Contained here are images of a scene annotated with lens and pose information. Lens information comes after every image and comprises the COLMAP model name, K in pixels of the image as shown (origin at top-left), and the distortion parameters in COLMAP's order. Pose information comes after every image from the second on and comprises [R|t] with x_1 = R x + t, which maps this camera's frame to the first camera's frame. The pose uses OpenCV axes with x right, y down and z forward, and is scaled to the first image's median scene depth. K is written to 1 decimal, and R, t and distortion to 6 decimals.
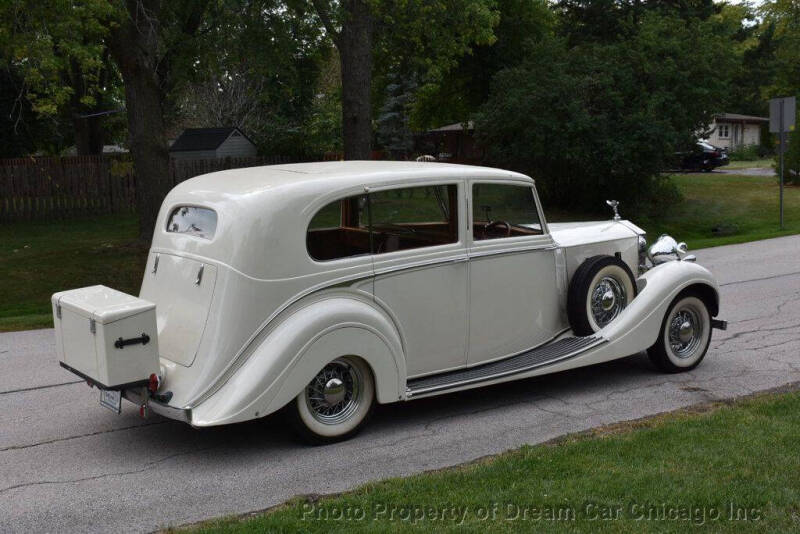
lens RADIAL K [[1039.6, 0, 400.0], [0, 1039.6, 267.0], [0, 0, 1]] dist [0.131018, 0.034507]
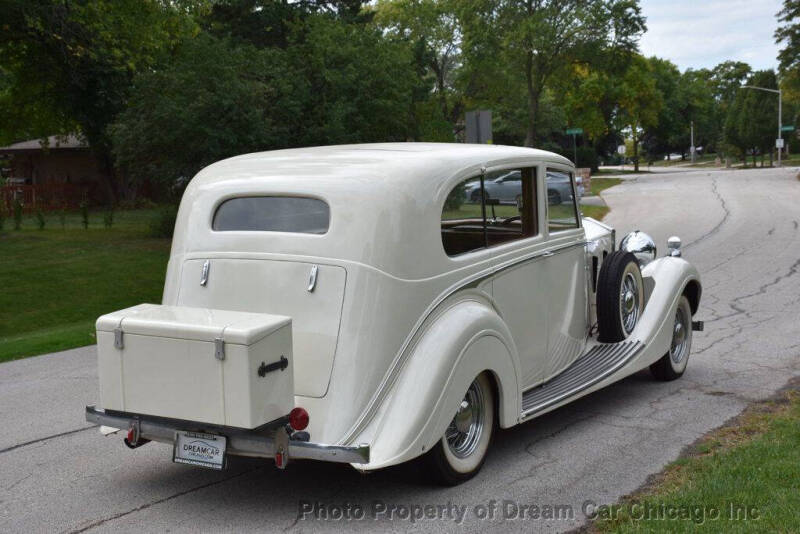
lens RADIAL K [[1209.2, 0, 412.7], [0, 1209.2, 265.8], [0, 0, 1]] dist [0.159793, 0.140623]
pose [[0.916934, -0.039005, 0.397129, -0.434367], [0.055332, 0.998025, -0.029731, 0.025415], [-0.395185, 0.049235, 0.917281, 0.130833]]
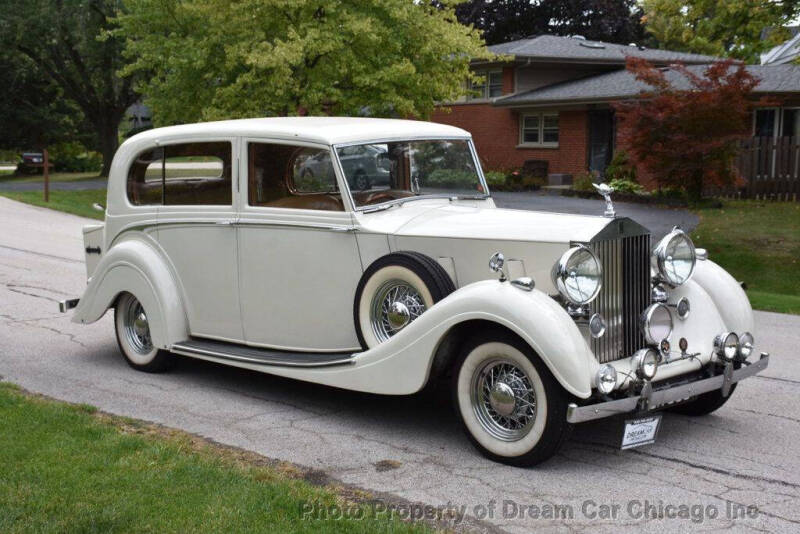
lens RADIAL K [[1209.2, 0, 412.7], [0, 1209.2, 265.8], [0, 0, 1]] dist [0.159793, 0.140623]
pose [[0.139640, 0.121464, -0.982724, 1.144183], [-0.107715, 0.988422, 0.106862, -0.102665], [0.984326, 0.090932, 0.151107, 0.998244]]
